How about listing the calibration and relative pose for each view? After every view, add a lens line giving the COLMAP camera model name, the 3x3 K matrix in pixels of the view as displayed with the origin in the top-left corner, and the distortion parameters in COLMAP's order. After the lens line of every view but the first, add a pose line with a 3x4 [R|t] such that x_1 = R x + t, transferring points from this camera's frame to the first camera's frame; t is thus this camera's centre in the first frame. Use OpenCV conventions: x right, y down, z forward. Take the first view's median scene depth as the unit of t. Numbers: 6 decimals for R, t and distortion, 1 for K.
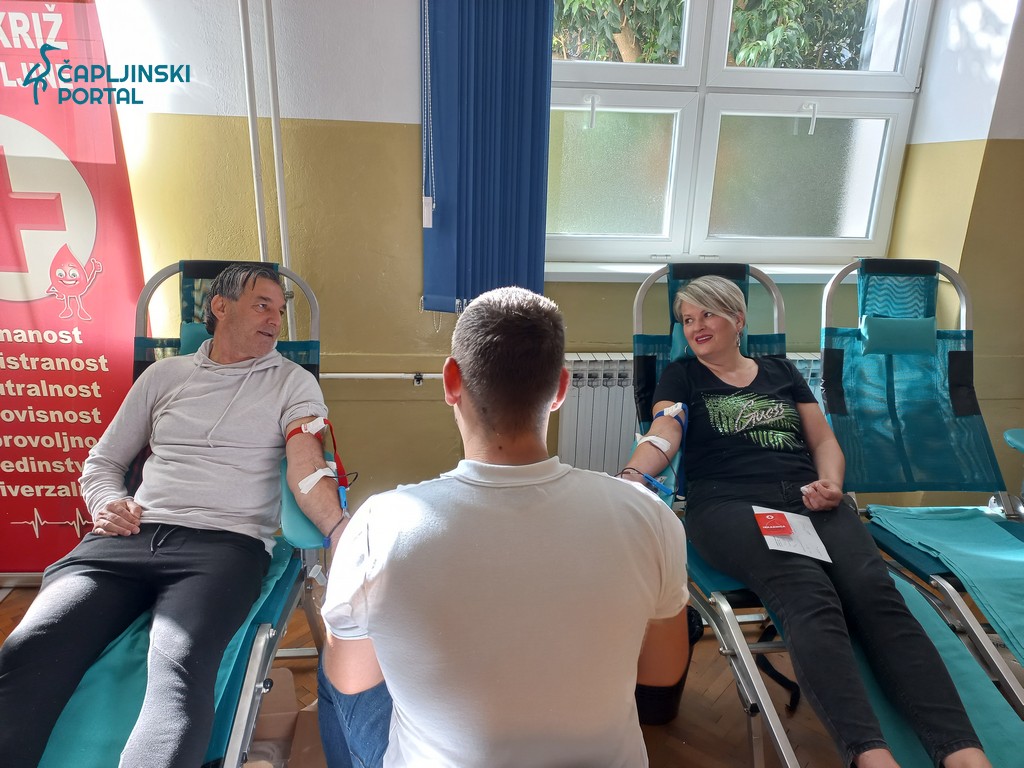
lens RADIAL K [[742.8, 0, 512.7], [0, 742.8, 389.4], [0, 0, 1]] dist [0.063027, -0.045421]
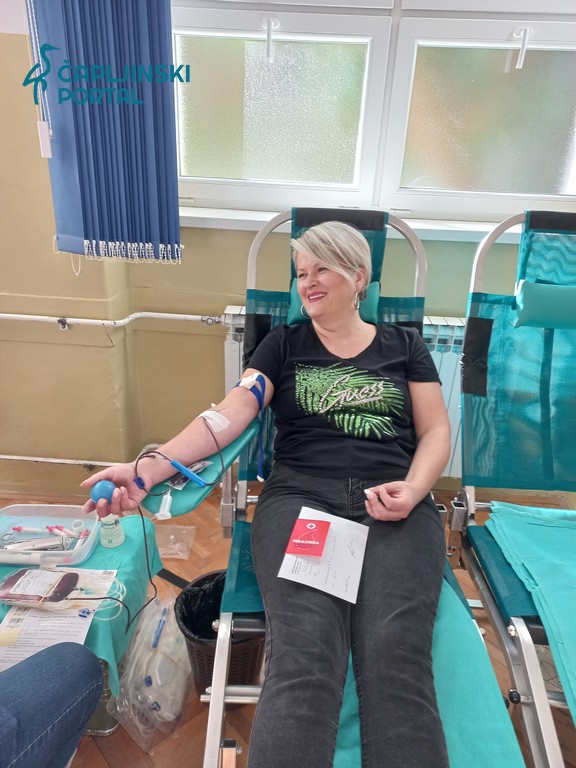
lens RADIAL K [[557.1, 0, 294.0], [0, 557.1, 392.6], [0, 0, 1]] dist [0.063027, -0.045421]
pose [[0.989849, 0.074844, -0.120819, 0.299205], [-0.060298, 0.990957, 0.119864, -0.033442], [0.128698, -0.111362, 0.985411, 0.326484]]
